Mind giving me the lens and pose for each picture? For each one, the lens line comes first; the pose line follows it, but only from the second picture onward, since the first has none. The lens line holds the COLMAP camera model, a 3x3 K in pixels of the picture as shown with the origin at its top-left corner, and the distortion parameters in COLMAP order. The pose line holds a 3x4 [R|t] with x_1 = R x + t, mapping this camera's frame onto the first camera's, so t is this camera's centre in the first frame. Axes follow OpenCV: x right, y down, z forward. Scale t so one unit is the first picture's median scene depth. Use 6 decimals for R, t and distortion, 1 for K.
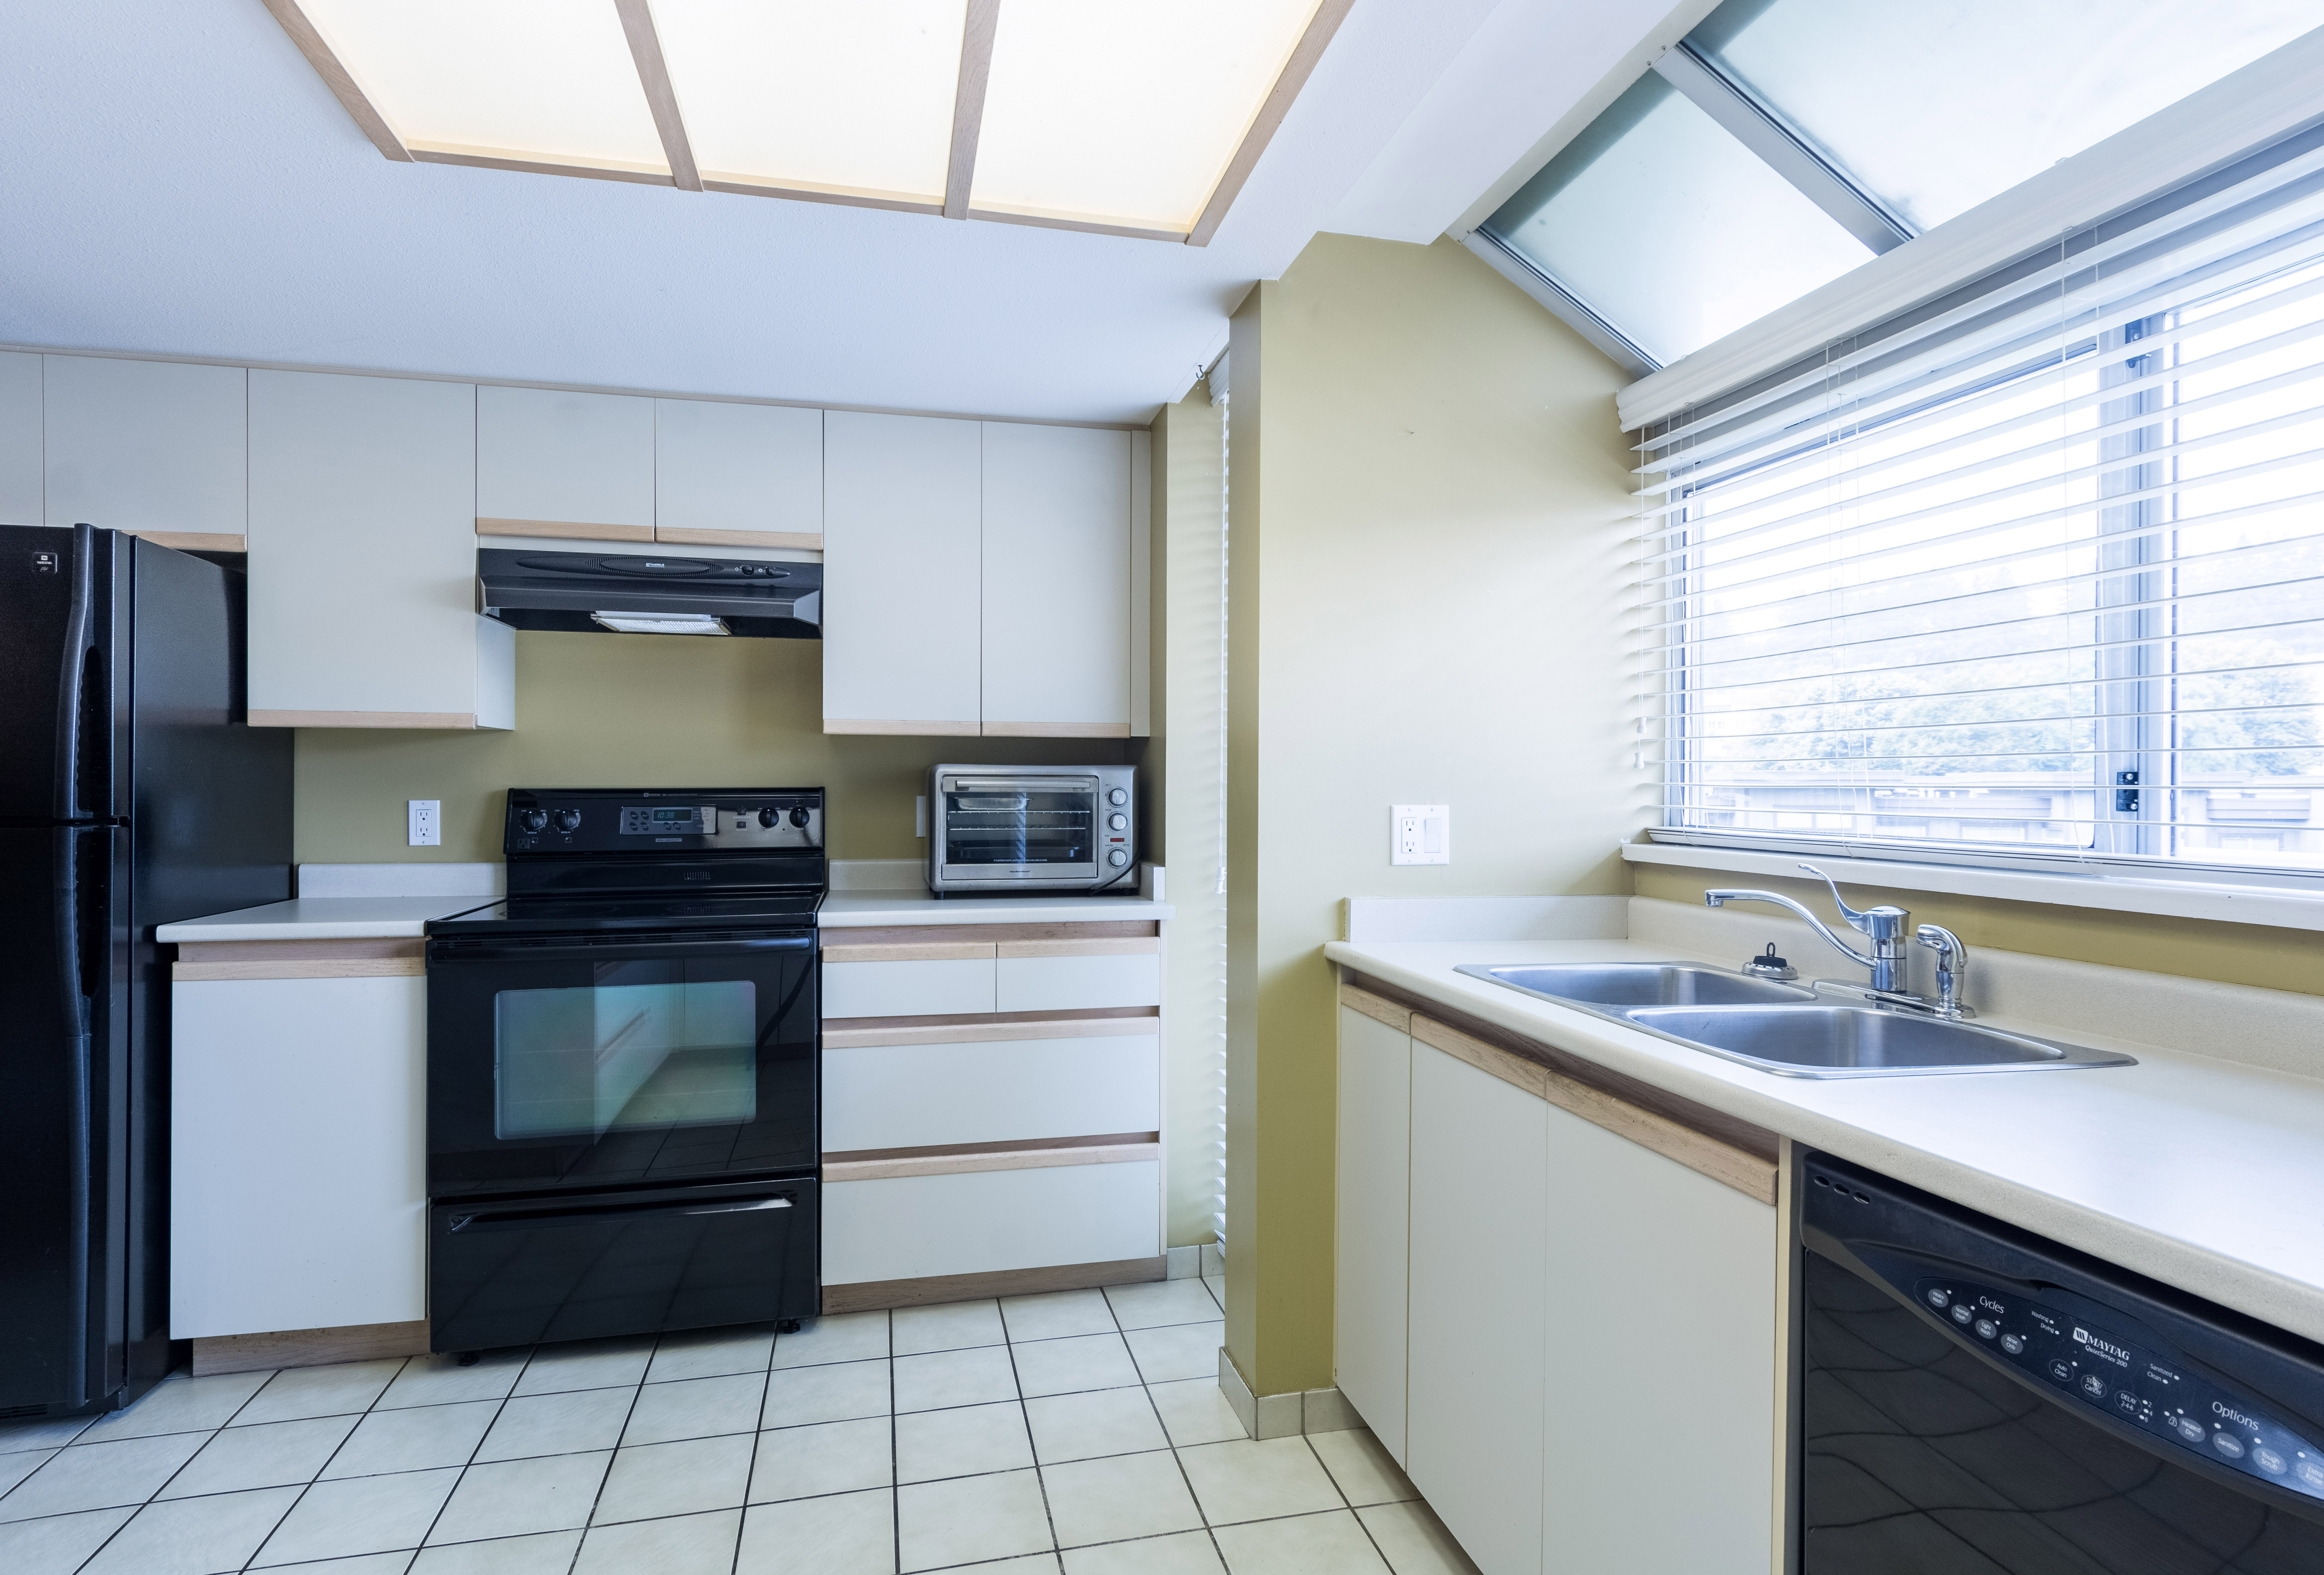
lens RADIAL K [[1221.6, 0, 1162.0], [0, 1221.6, 787.5], [0, 0, 1]] dist [-0.010697, -0.000289]
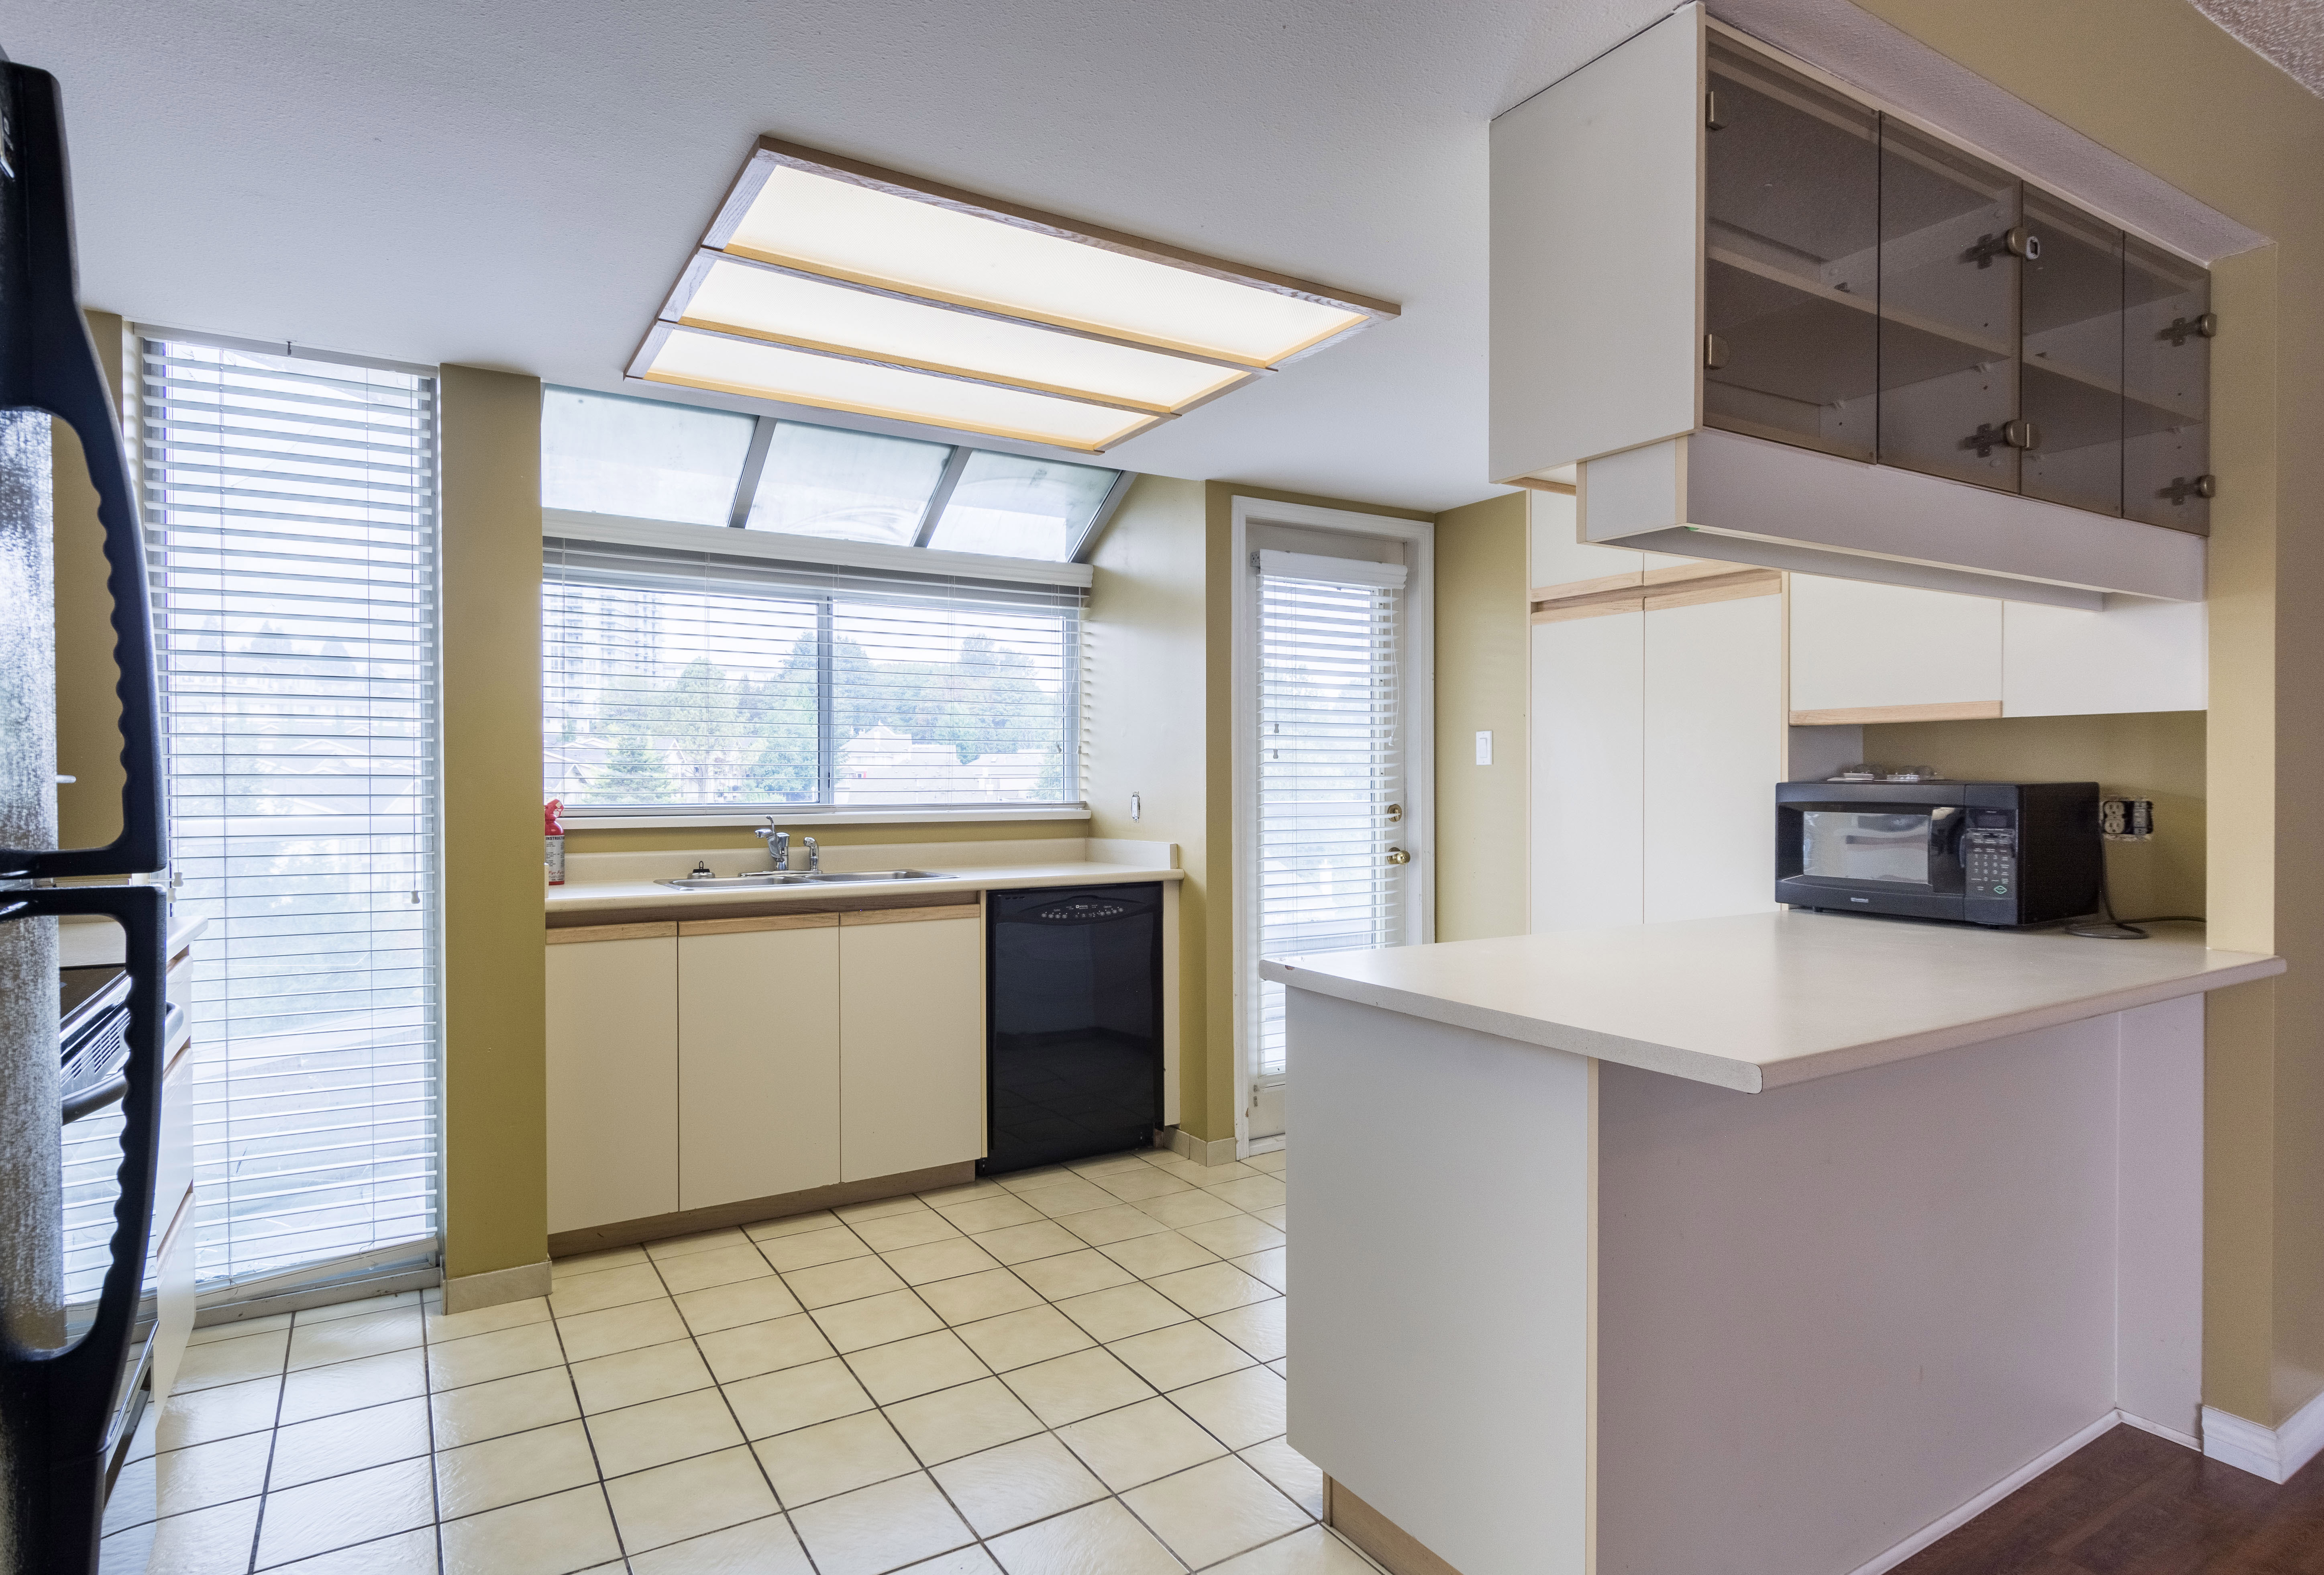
lens RADIAL K [[1221.5, 0, 1162.0], [0, 1221.5, 787.5], [0, 0, 1]] dist [-0.010697, -0.000289]
pose [[-0.313587, -0.007643, 0.949529, -1.106879], [0.003183, 0.999954, 0.009100, -0.002070], [-0.949554, 0.005876, -0.313548, 0.663426]]
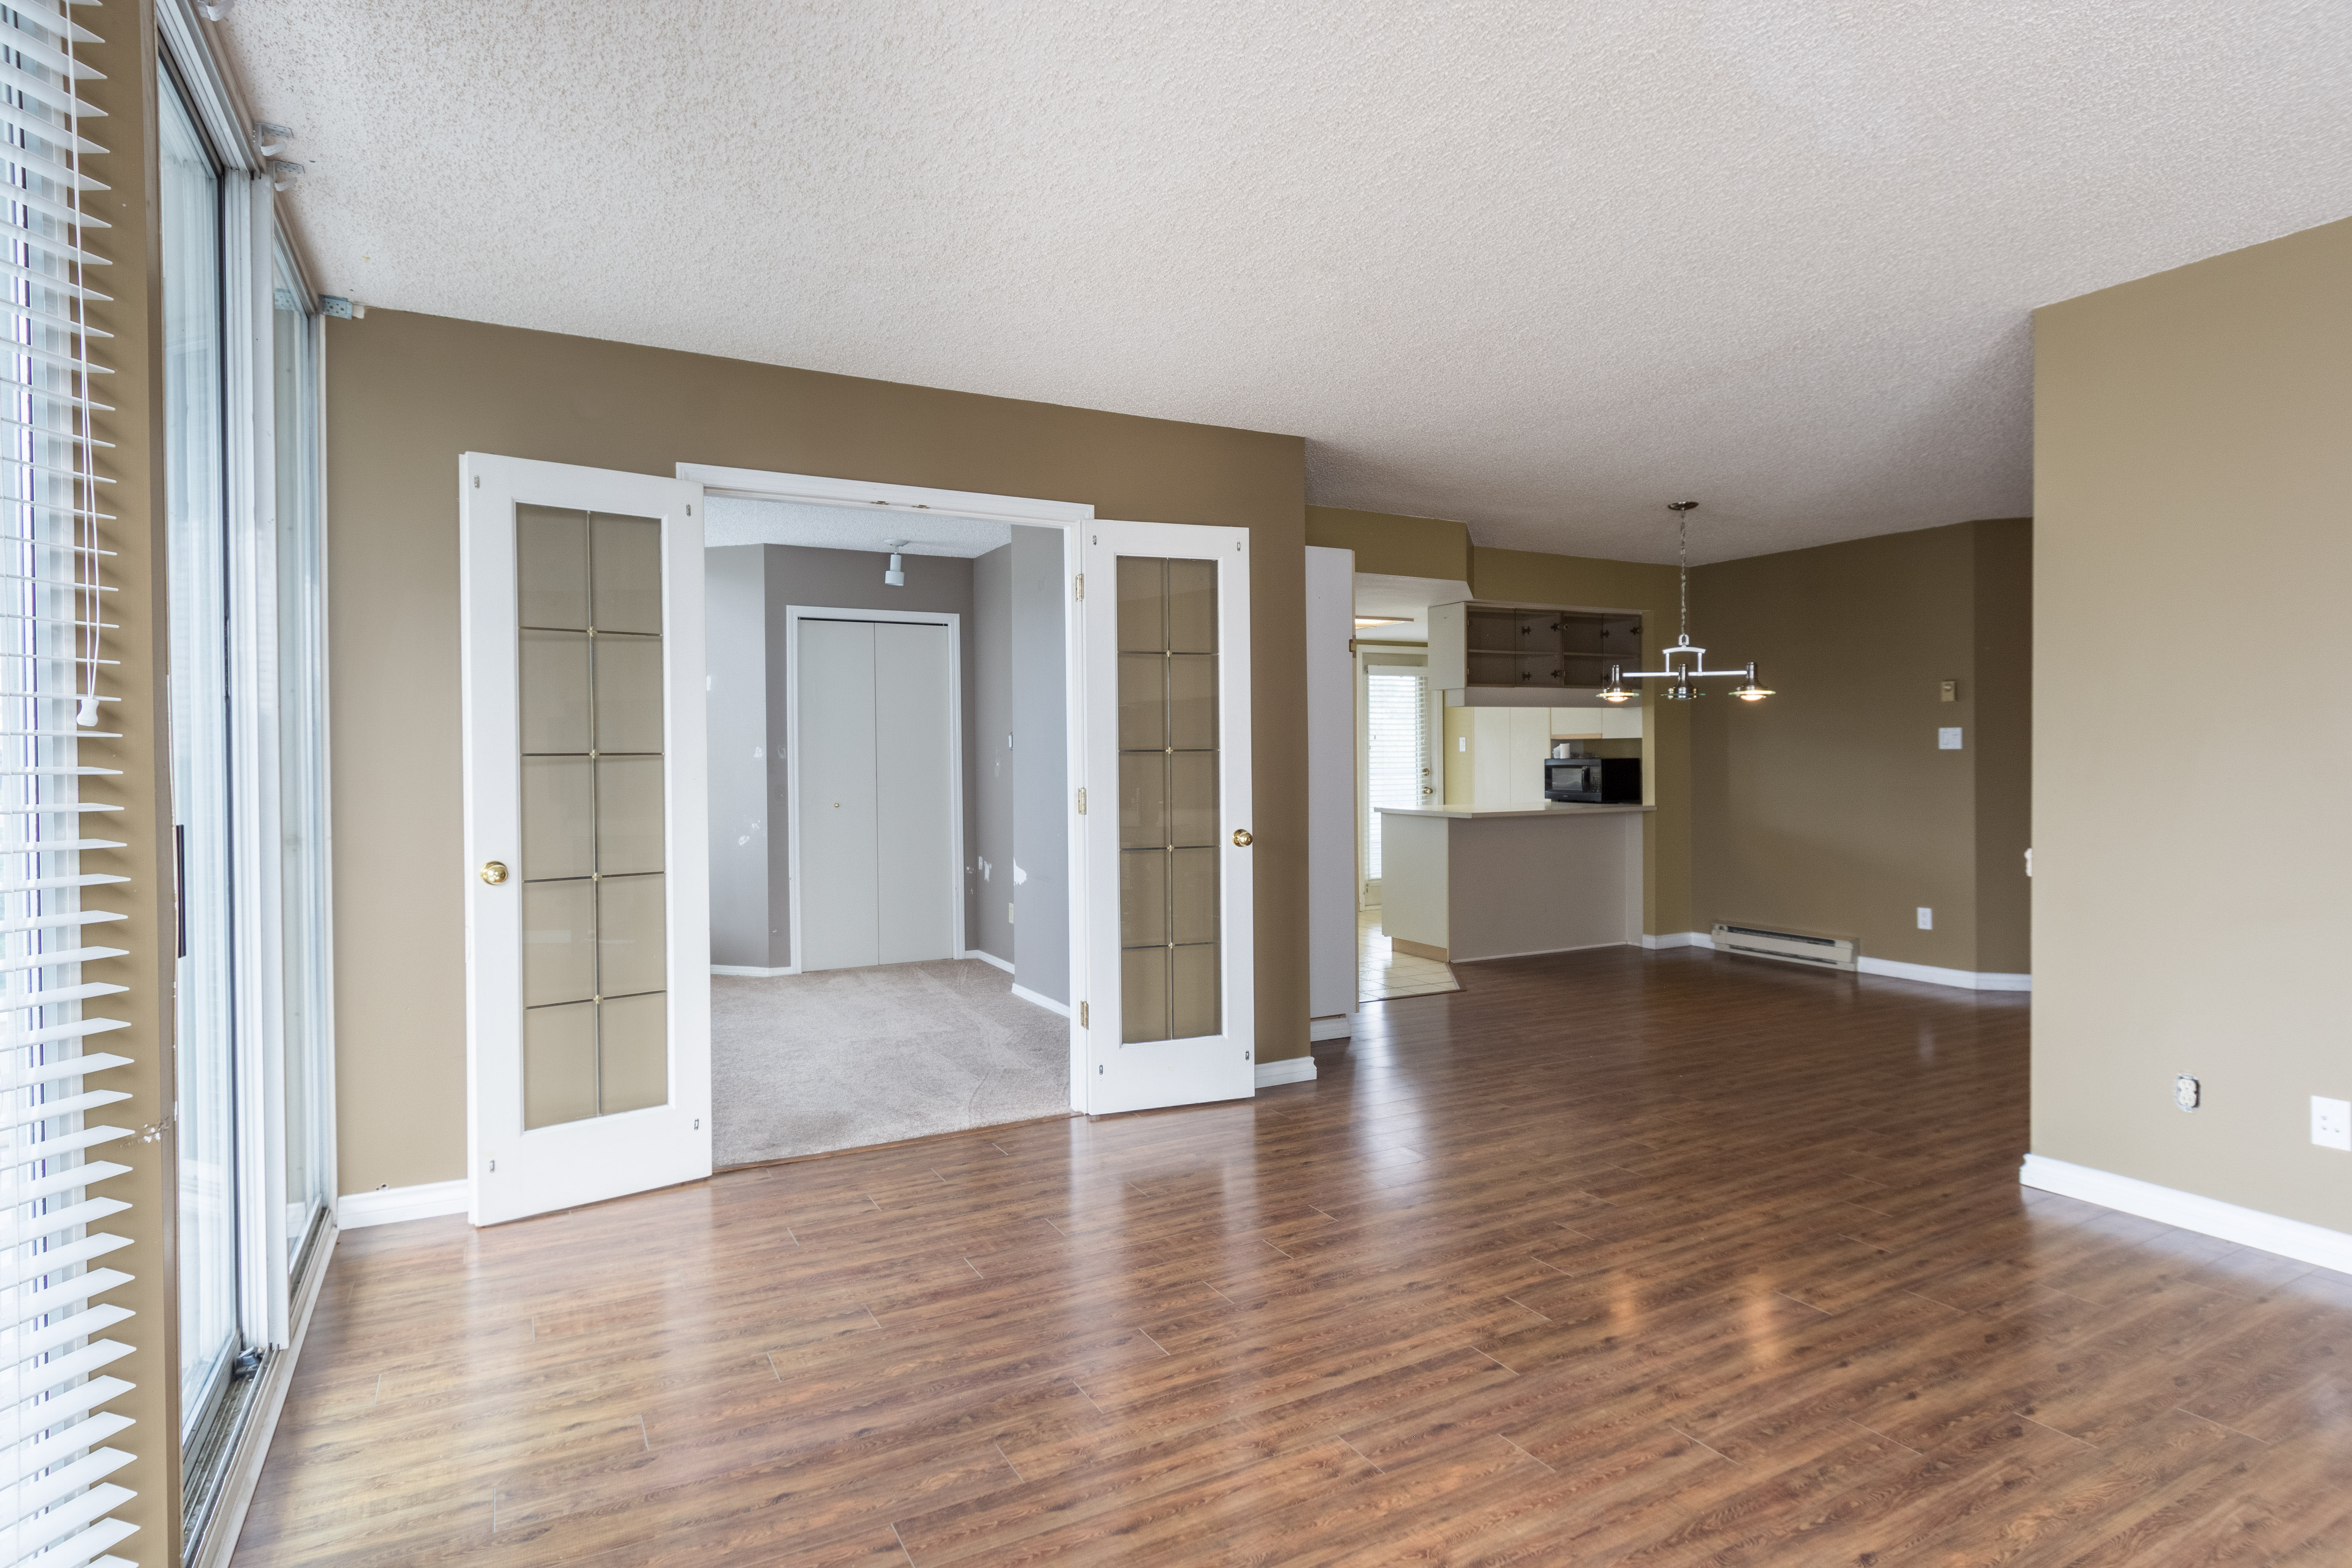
lens RADIAL K [[1237.8, 0, 1176.0], [0, 1237.8, 784.0], [0, 0, 1]] dist [-0.000682, -0.000036]
pose [[-0.260001, -0.019229, 0.965417, -3.141033], [0.011054, 0.999677, 0.022889, -0.011699], [-0.965545, 0.016623, -0.259705, 1.594683]]
